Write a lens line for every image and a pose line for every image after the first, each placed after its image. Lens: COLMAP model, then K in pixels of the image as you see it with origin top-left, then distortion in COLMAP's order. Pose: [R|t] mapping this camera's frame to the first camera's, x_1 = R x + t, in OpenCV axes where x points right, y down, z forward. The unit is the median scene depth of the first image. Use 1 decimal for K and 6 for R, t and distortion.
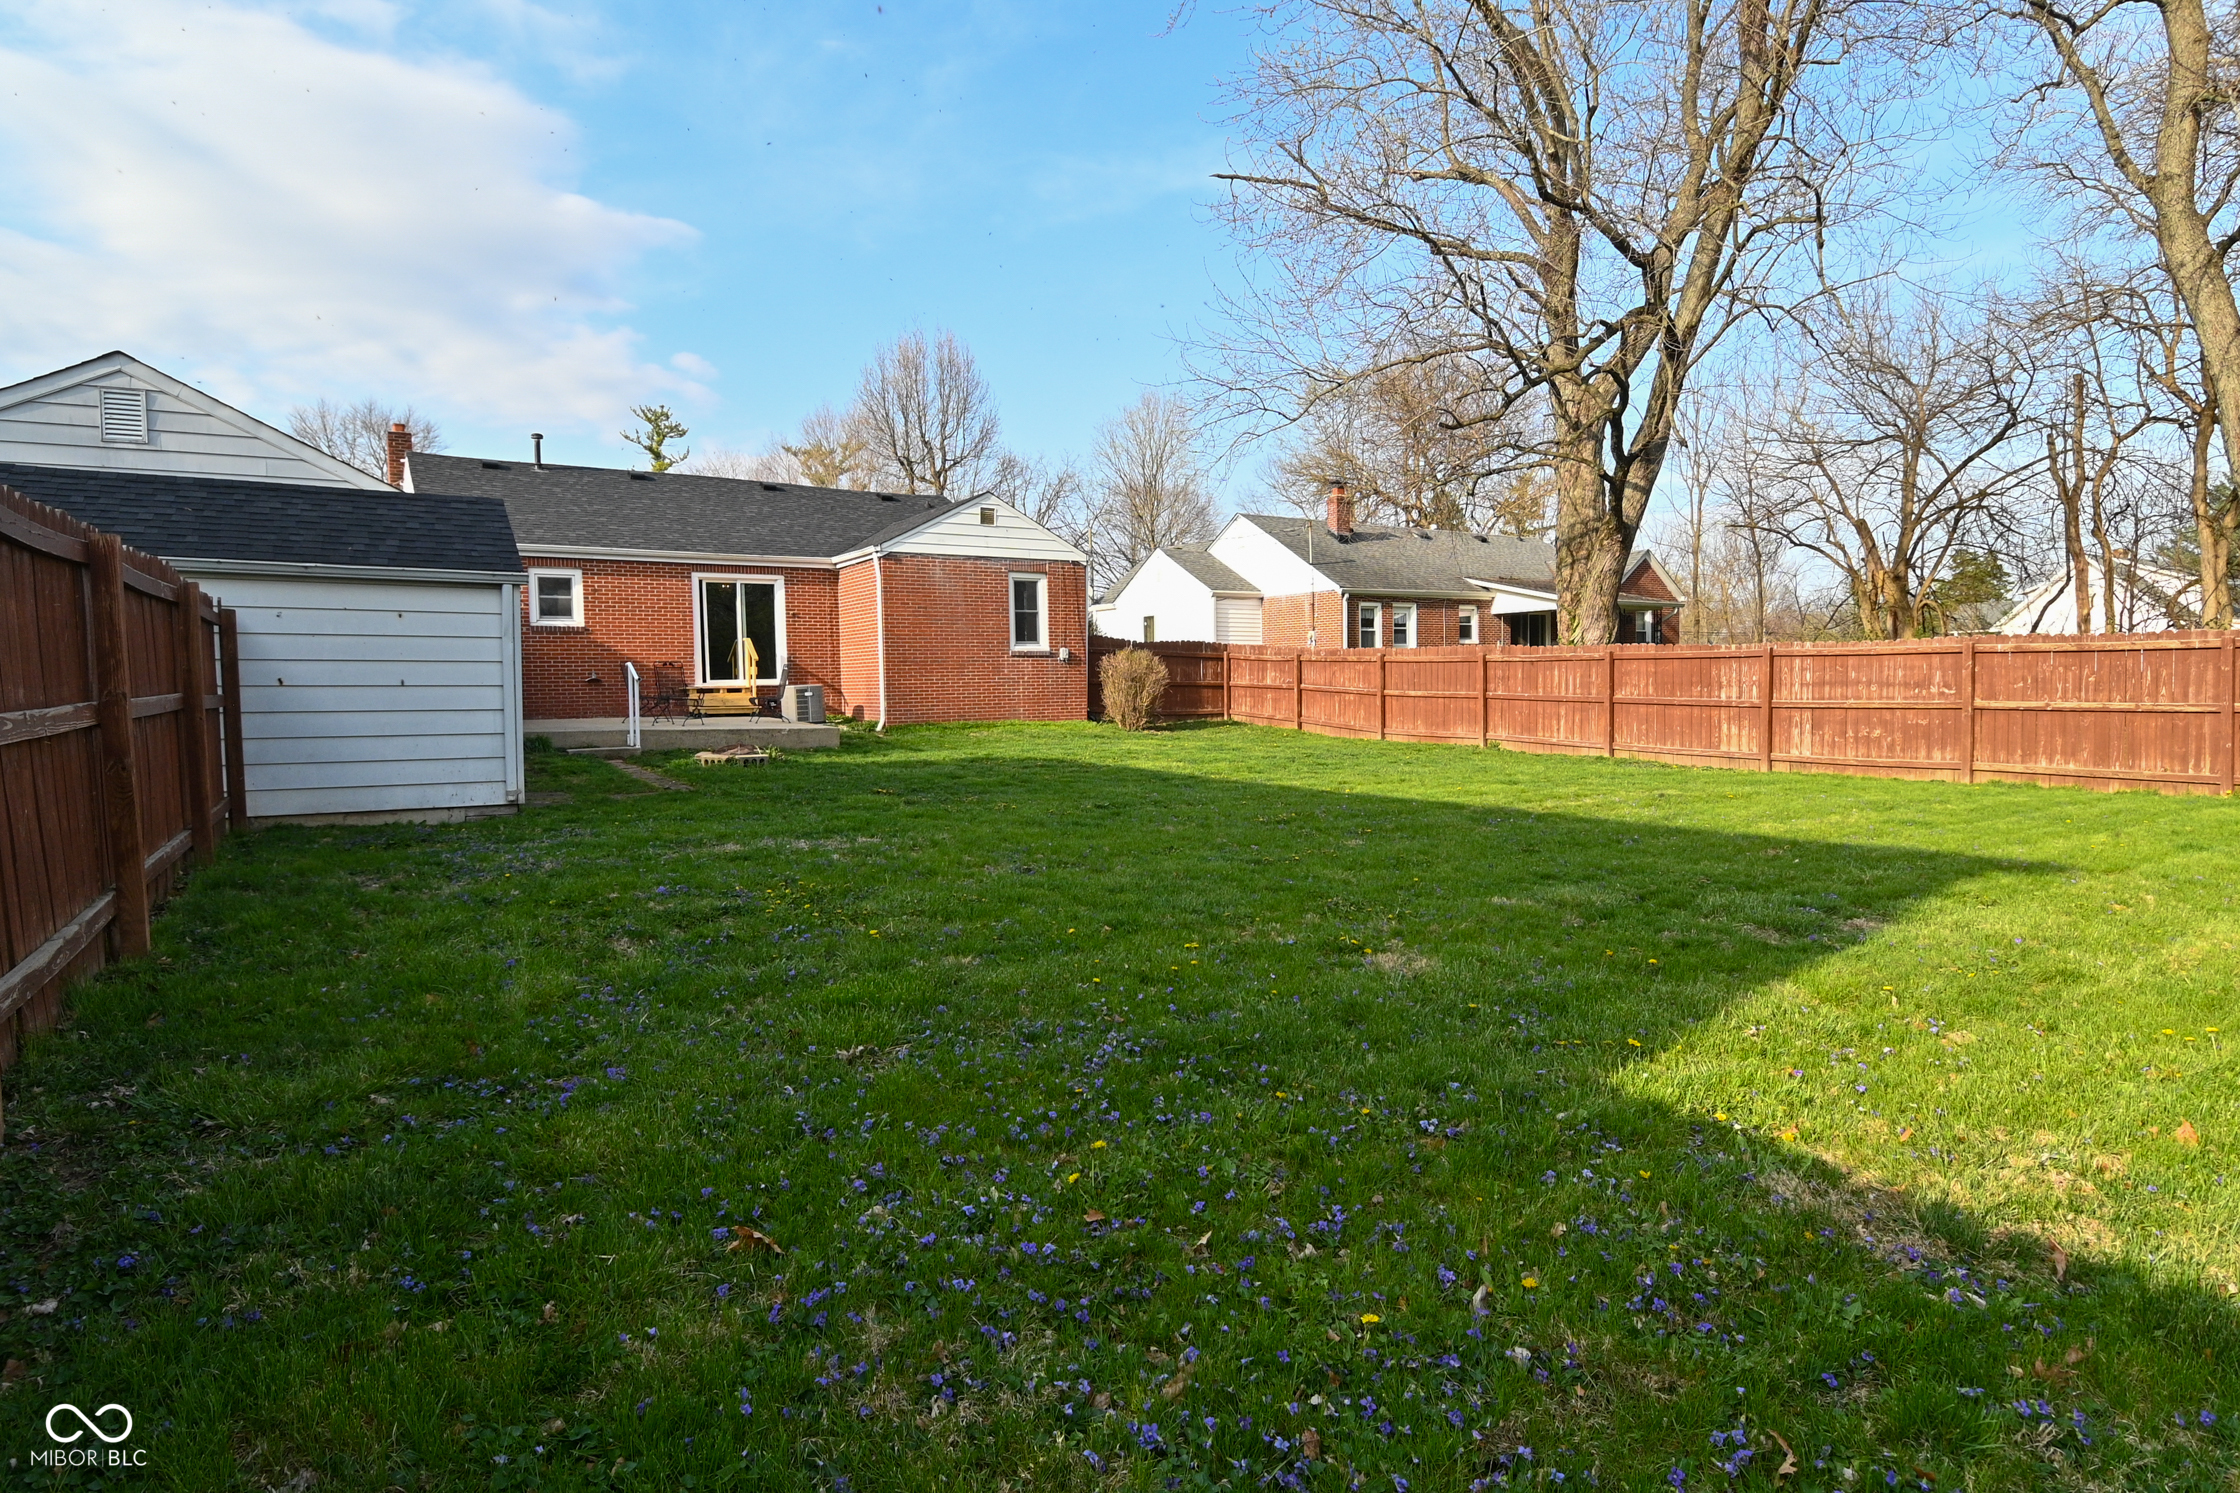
lens RADIAL K [[1179.7, 0, 1142.4], [0, 1179.7, 736.9], [0, 0, 1]] dist [0.011997, -0.022707]
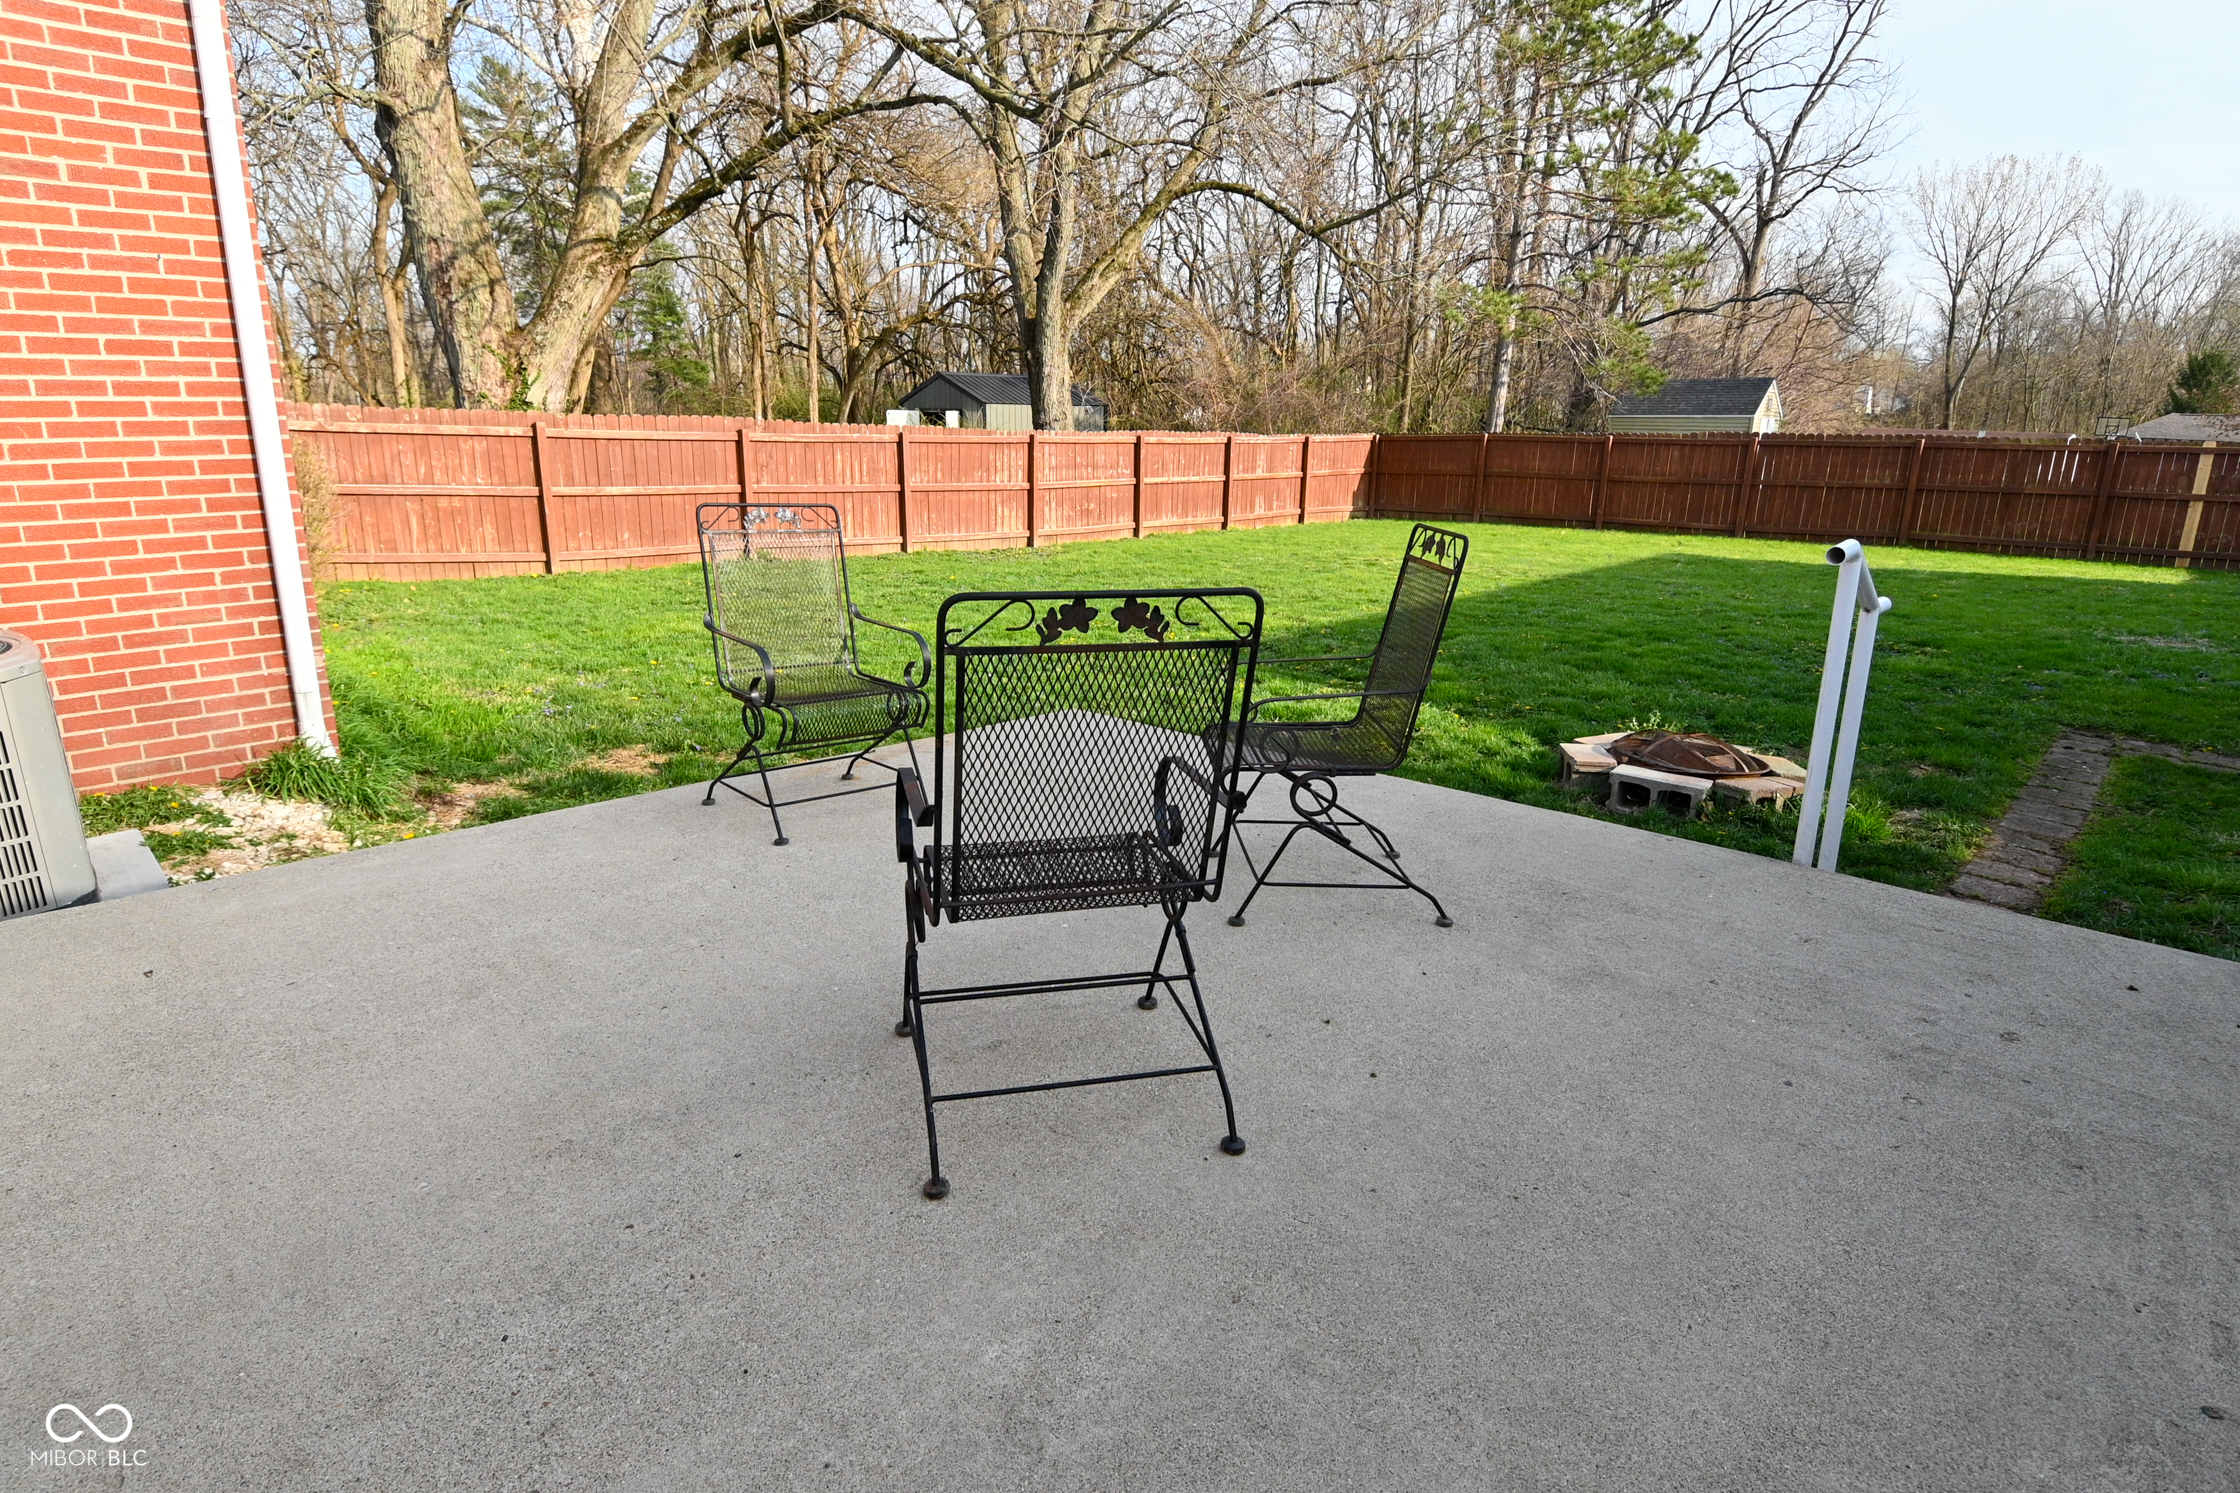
lens RADIAL K [[1179.7, 0, 1129.3], [0, 1179.7, 730.9], [0, 0, 1]] dist [0.011997, -0.022707]
pose [[-0.228567, -0.242938, 0.942729, -0.446296], [0.031426, 0.966018, 0.256559, -0.065065], [-0.973021, 0.088267, -0.213166, 0.865281]]
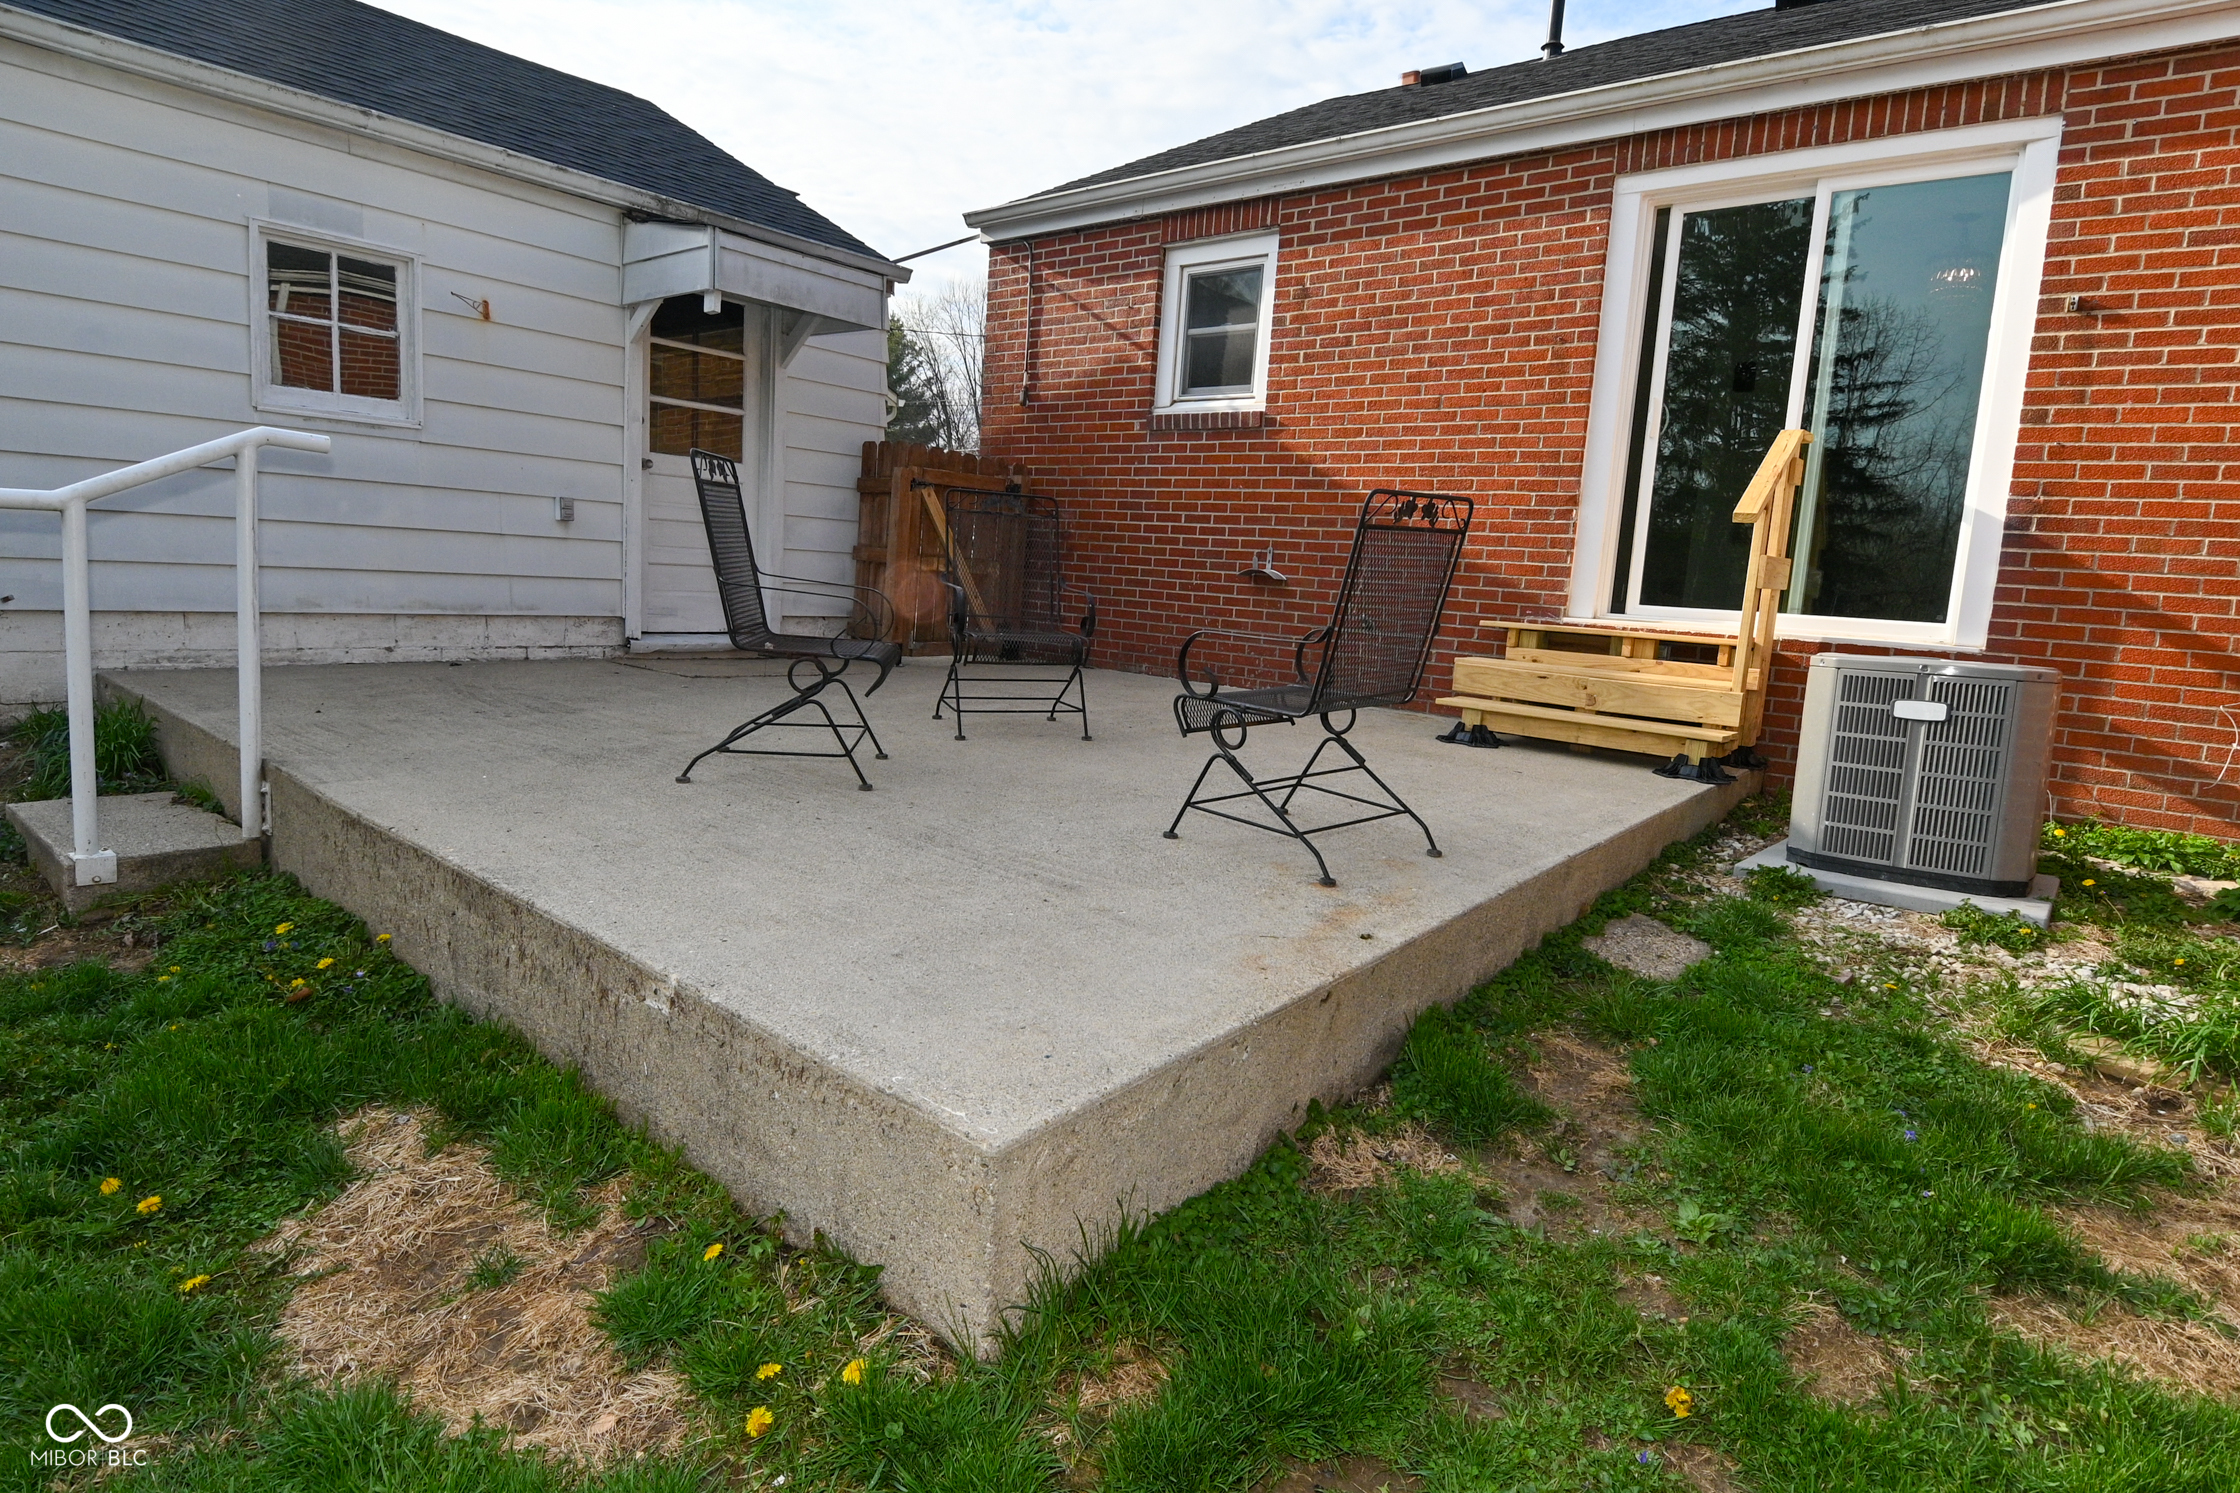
lens RADIAL K [[1179.7, 0, 1128.5], [0, 1179.7, 735.0], [0, 0, 1]] dist [0.011997, -0.022707]
pose [[0.285638, 0.164026, -0.944196, -0.145230], [-0.114916, 0.983997, 0.136176, -0.041679], [0.951423, 0.069607, 0.299916, 0.807858]]
